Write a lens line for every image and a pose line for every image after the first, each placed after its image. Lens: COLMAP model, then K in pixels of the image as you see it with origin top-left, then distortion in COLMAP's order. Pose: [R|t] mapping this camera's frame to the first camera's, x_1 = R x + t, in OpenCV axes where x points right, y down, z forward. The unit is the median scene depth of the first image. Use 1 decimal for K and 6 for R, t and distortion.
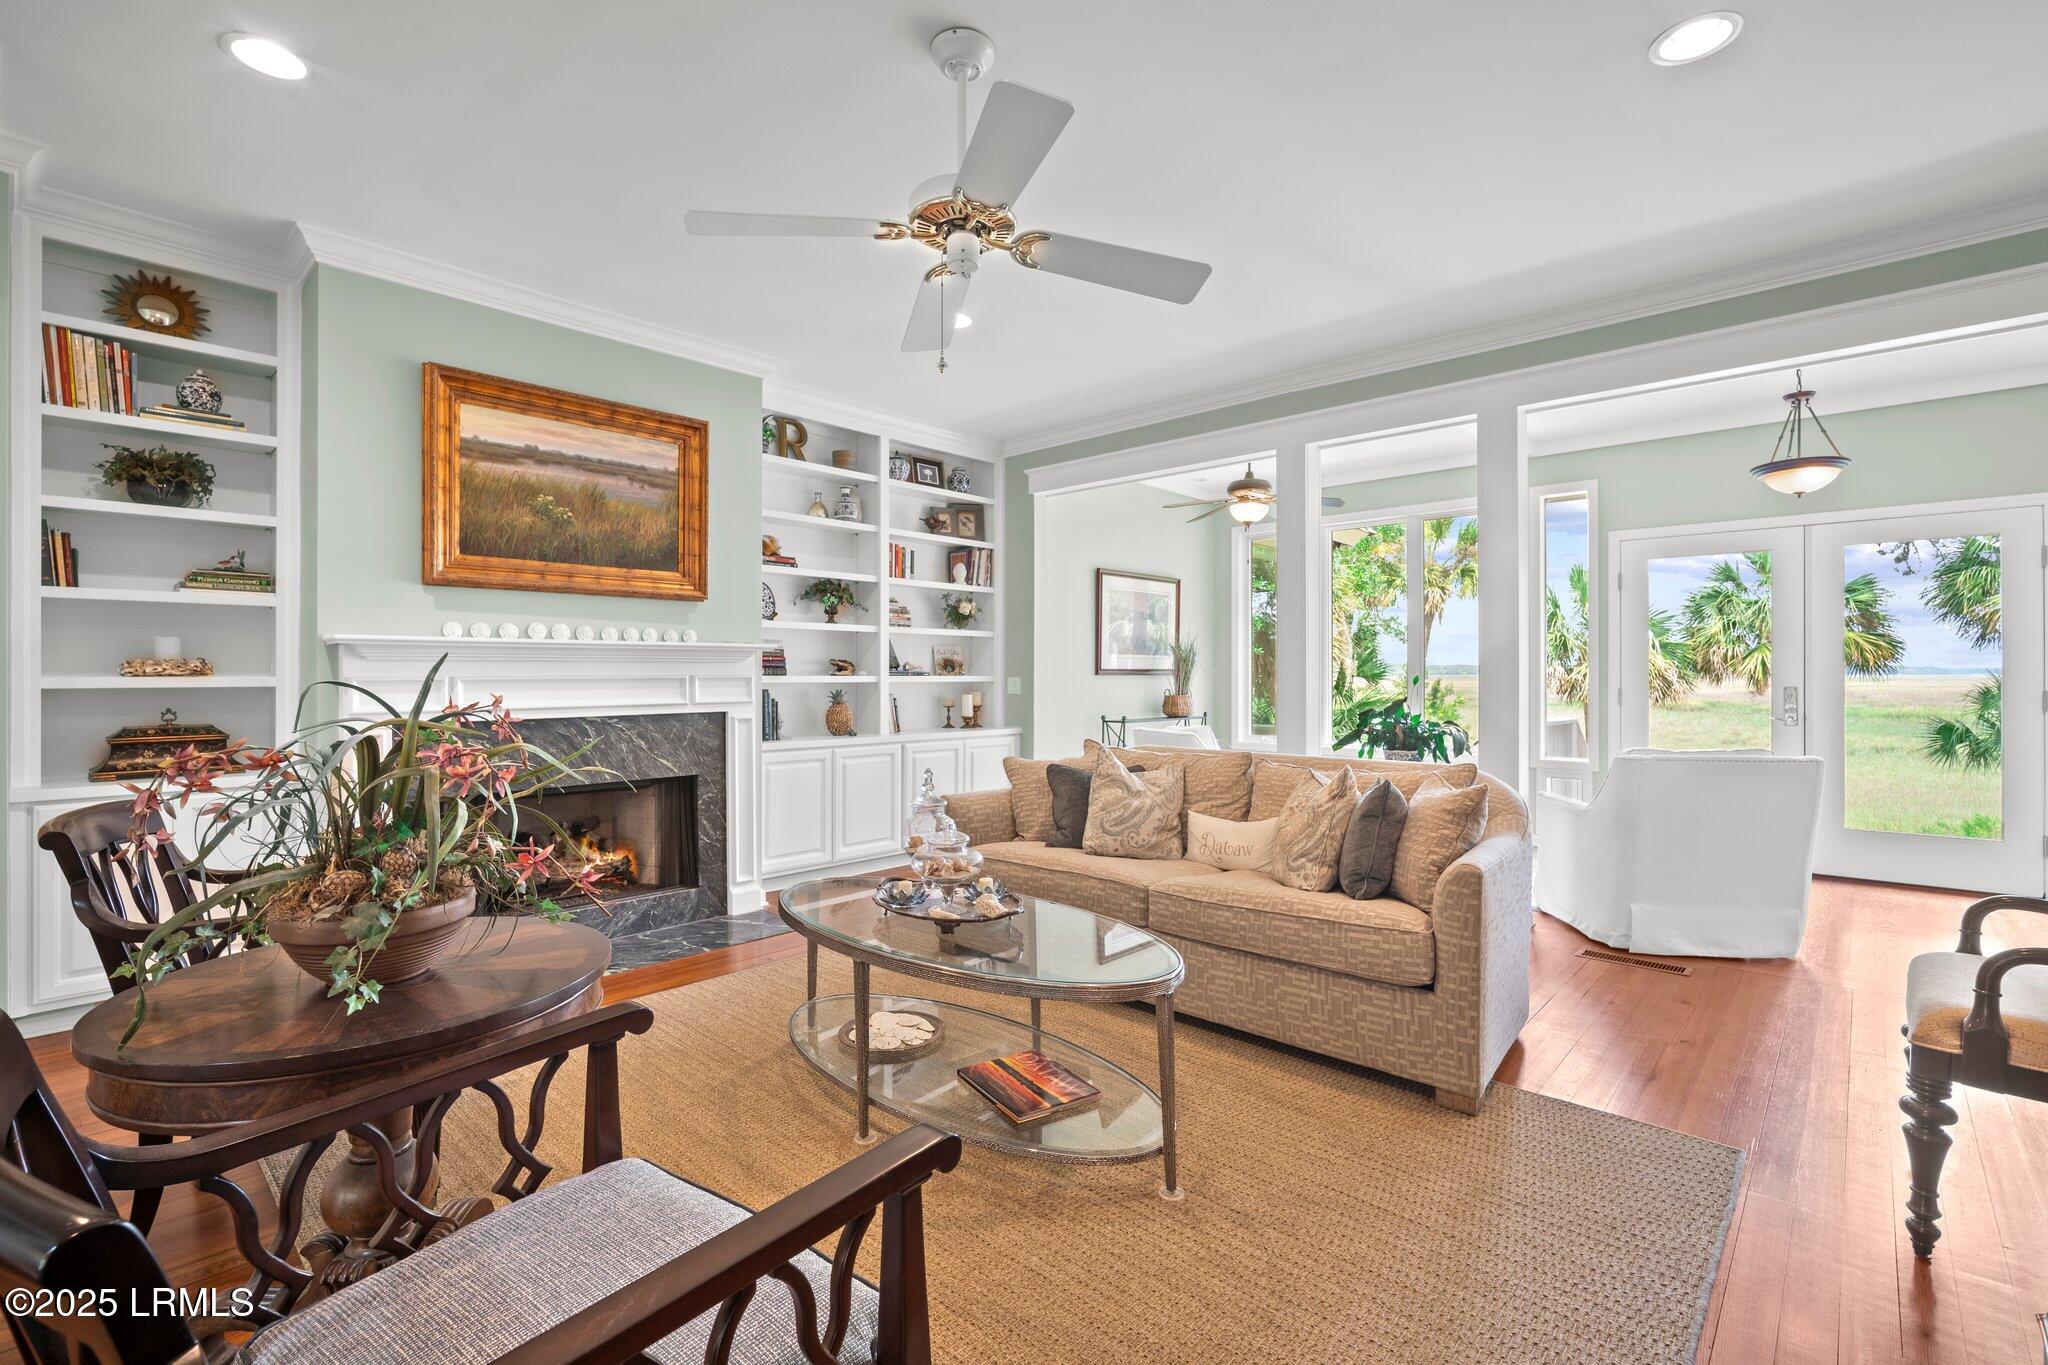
lens RADIAL K [[915.9, 0, 1029.9], [0, 915.9, 675.6], [0, 0, 1]] dist [-0.002175, -0.000043]
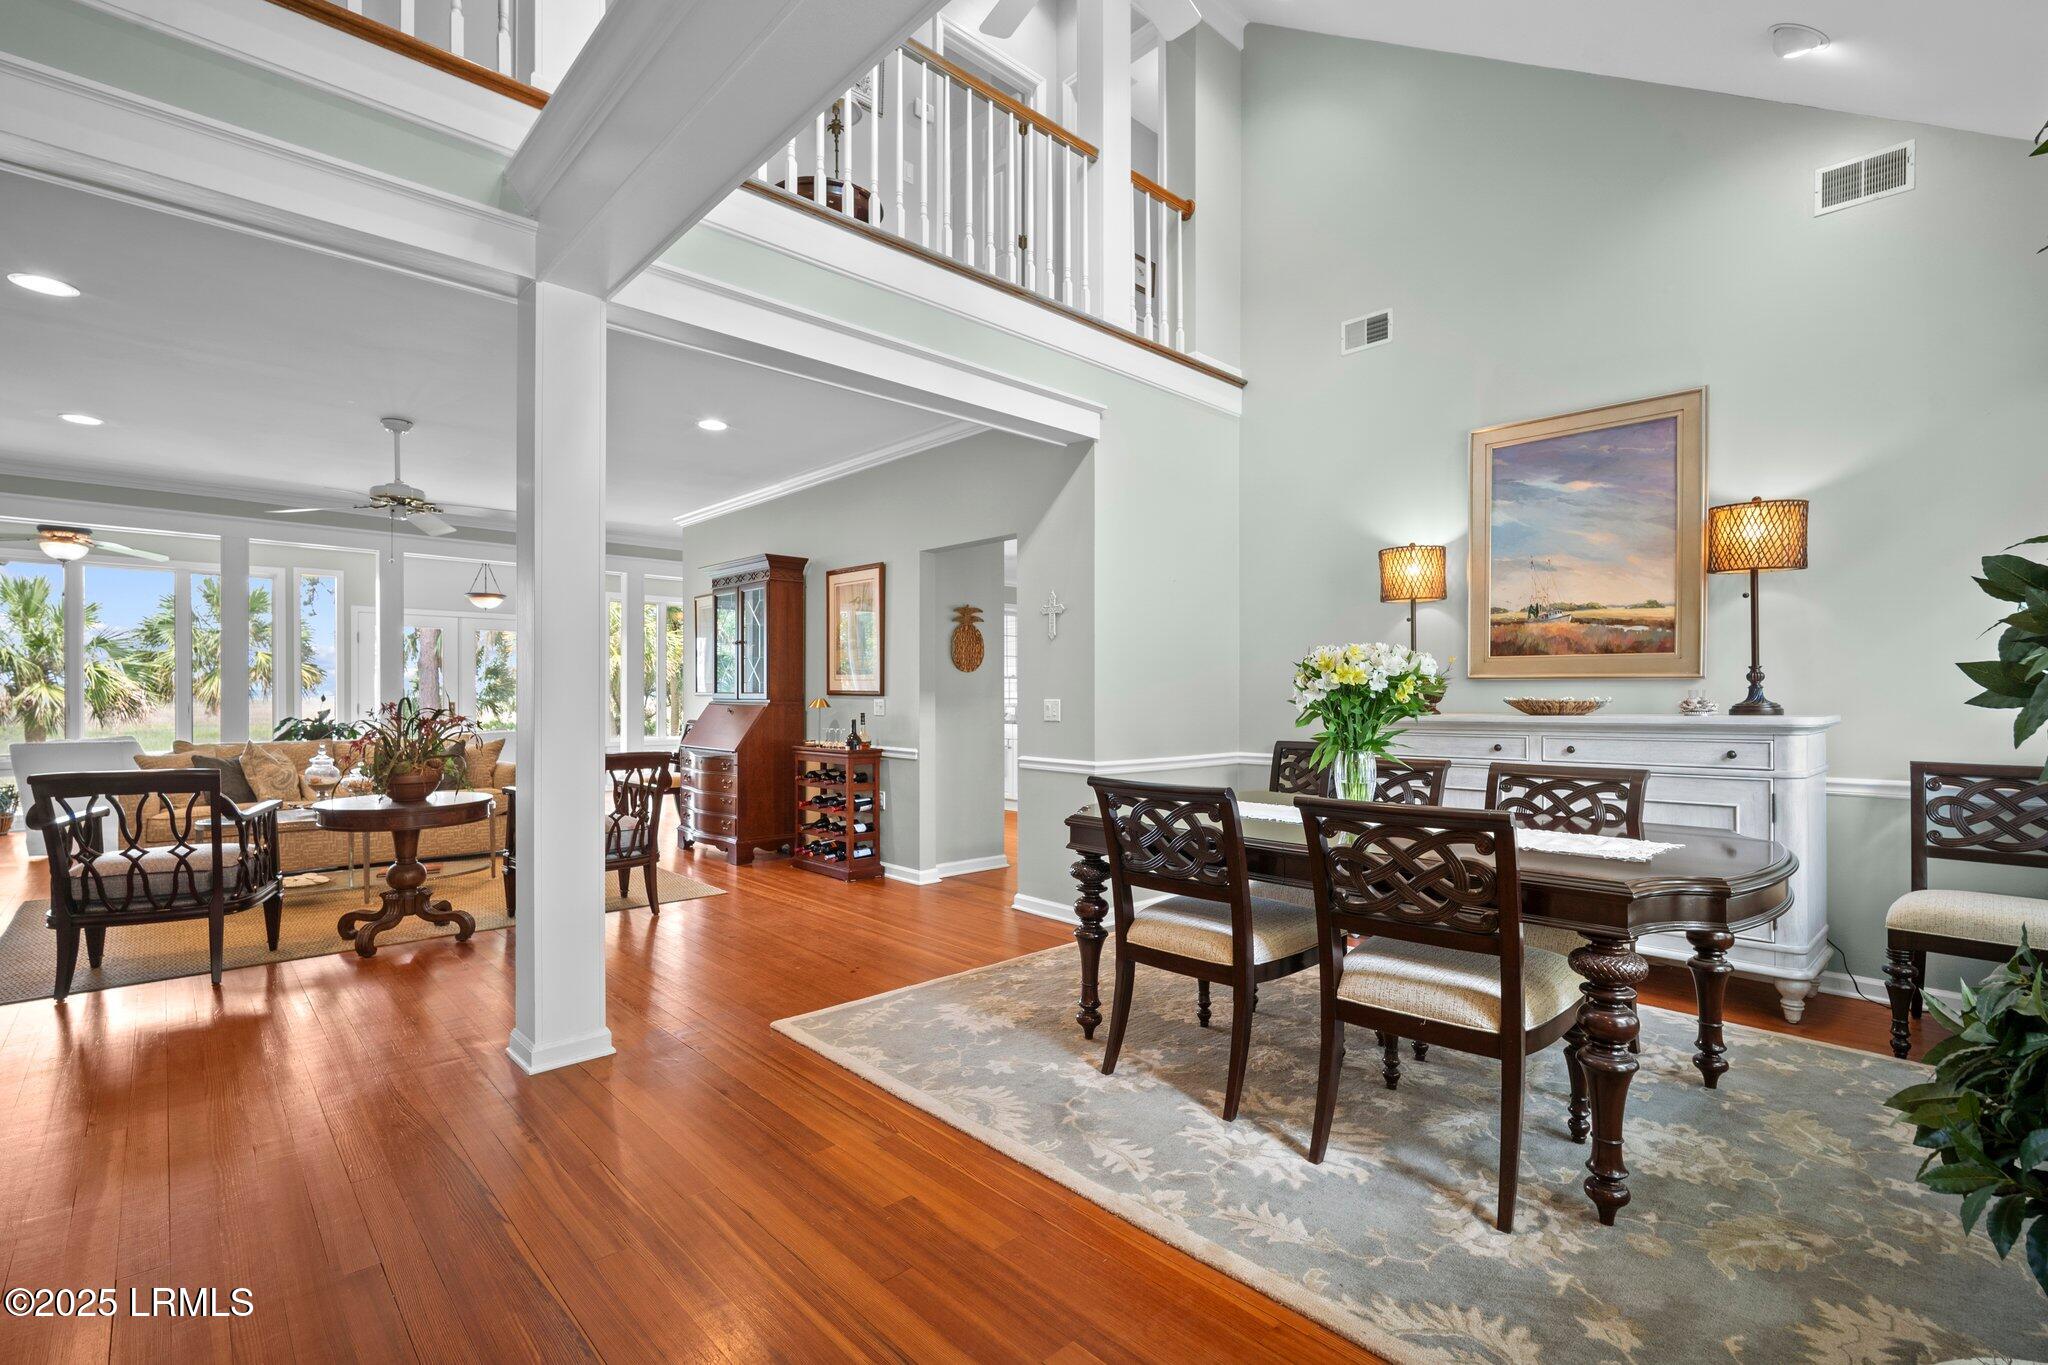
lens RADIAL K [[919.3, 0, 1018.9], [0, 919.3, 690.6], [0, 0, 1]] dist [-0.006423, 0.000368]
pose [[0.080278, 0.004796, 0.996761, -0.263497], [0.001502, 0.999987, -0.004932, 0.000200], [-0.996771, 0.001893, 0.080270, -0.088499]]
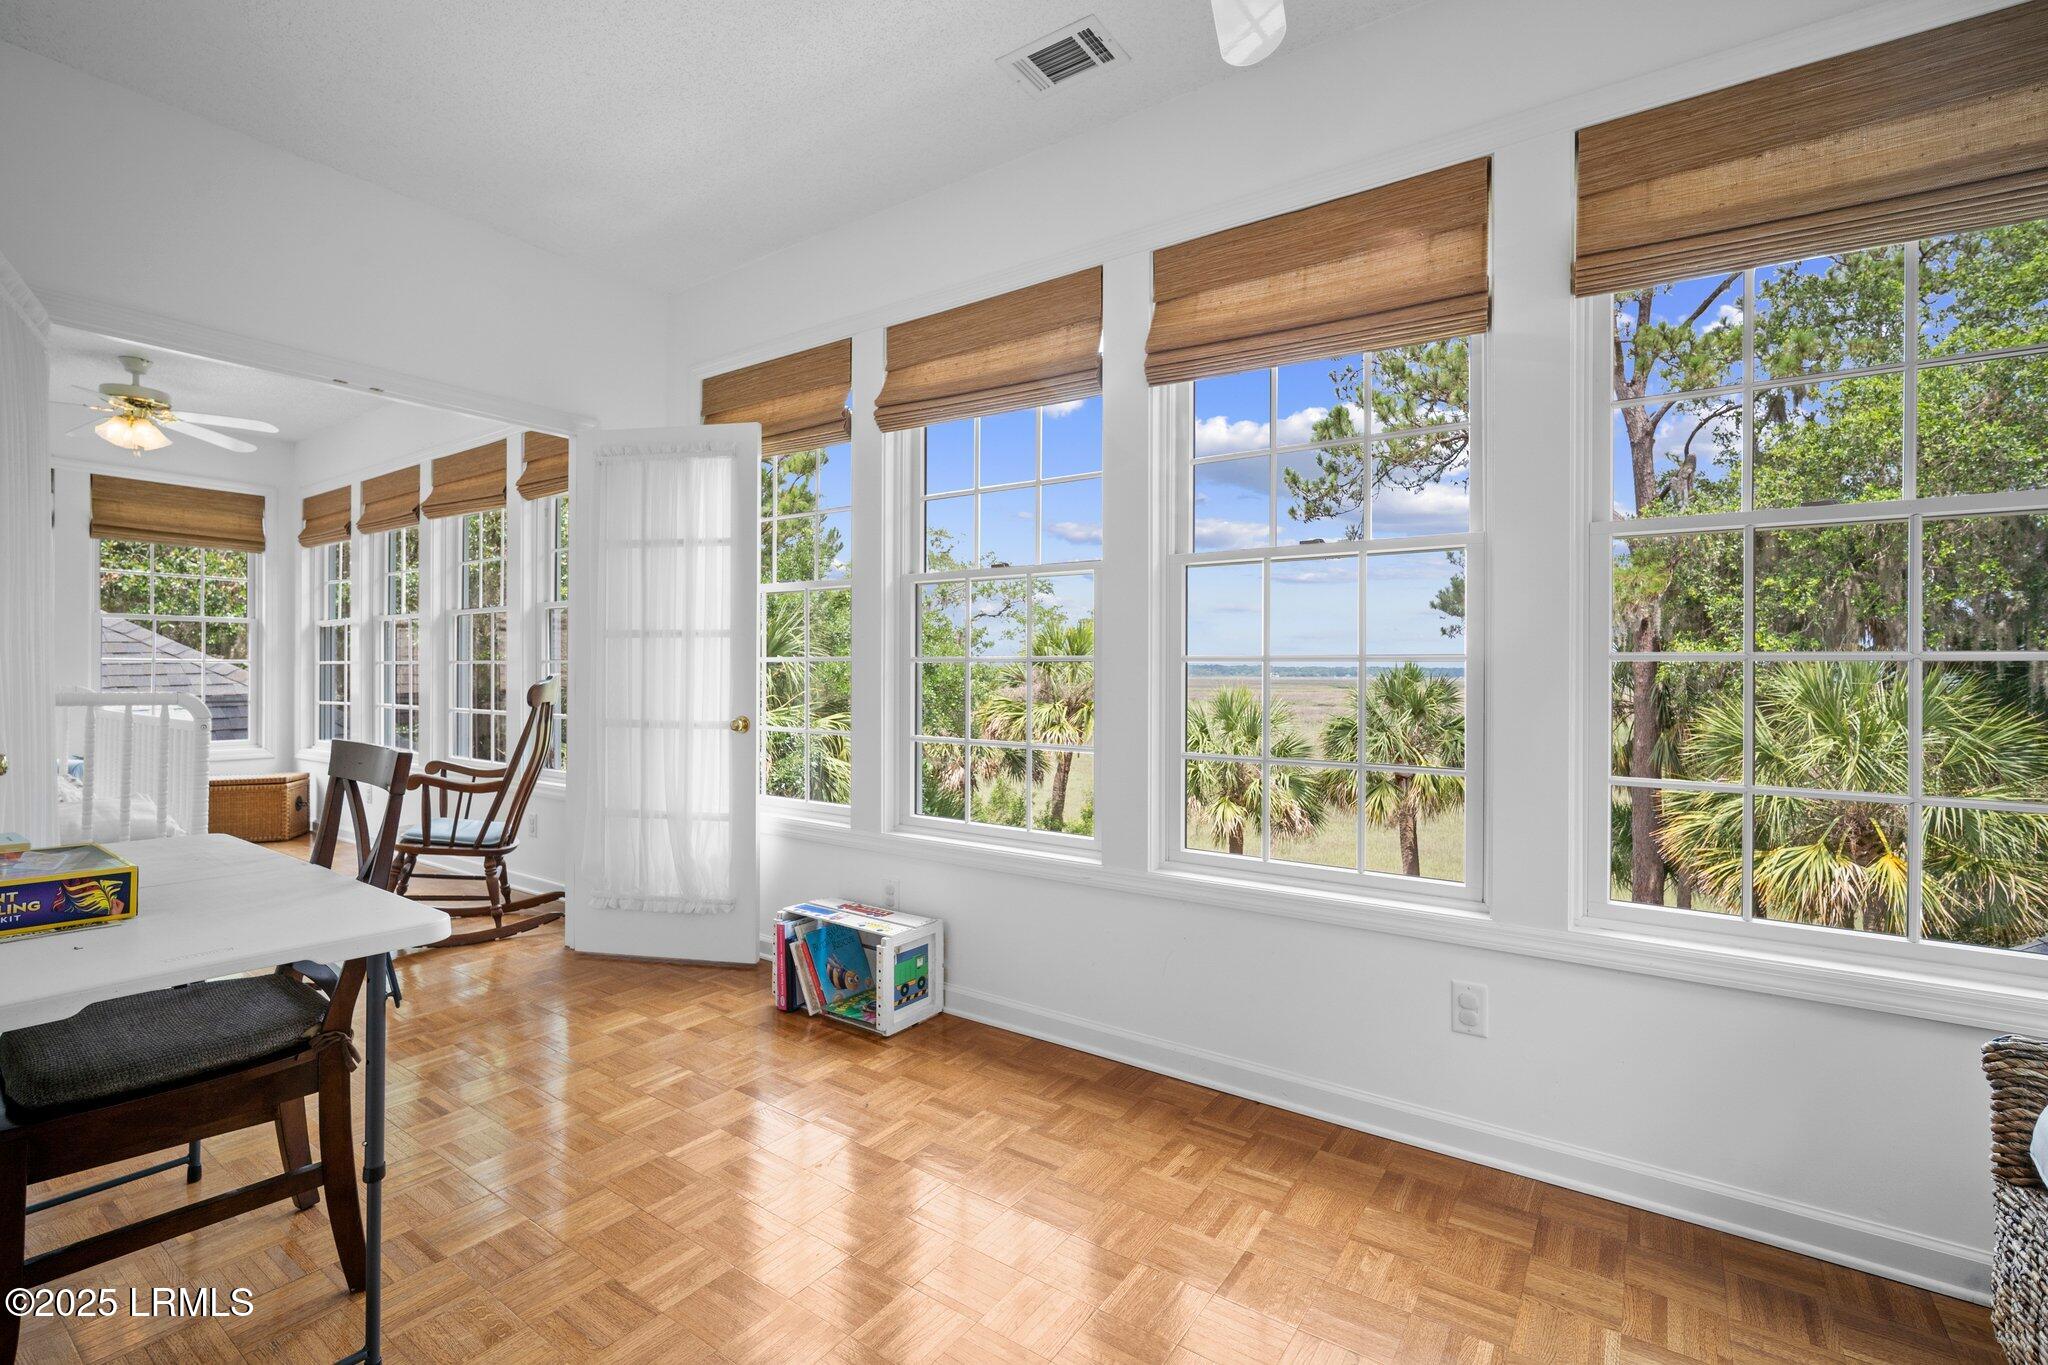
lens RADIAL K [[906.4, 0, 1023.0], [0, 906.4, 679.4], [0, 0, 1]] dist [-0.017758, 0.006990]
pose [[0.992628, 0.001609, 0.121192, 0.293254], [-0.002117, 0.999990, 0.004063, -0.153613], [-0.121184, -0.004290, 0.992621, 0.063399]]
